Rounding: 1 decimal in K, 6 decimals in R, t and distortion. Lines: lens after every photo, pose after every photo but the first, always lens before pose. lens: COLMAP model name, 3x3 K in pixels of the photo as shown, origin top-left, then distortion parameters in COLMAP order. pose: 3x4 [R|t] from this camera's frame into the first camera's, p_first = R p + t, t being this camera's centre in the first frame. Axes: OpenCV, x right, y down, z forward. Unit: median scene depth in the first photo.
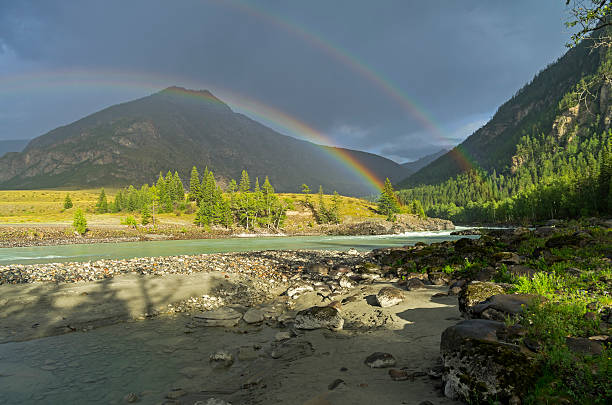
lens RADIAL K [[364.6, 0, 306.0], [0, 364.6, 202.5], [0, 0, 1]] dist [-0.006214, -0.001944]
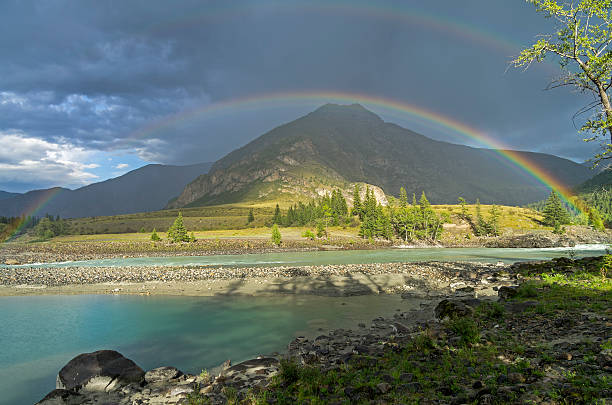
lens RADIAL K [[432.1, 0, 306.0], [0, 432.1, 202.5], [0, 0, 1]] dist [0.002783, 0.000780]
pose [[0.938132, -0.023218, -0.345499, 0.007110], [0.022926, 0.999725, -0.004933, -0.041128], [0.345519, -0.003293, 0.938406, -0.307435]]
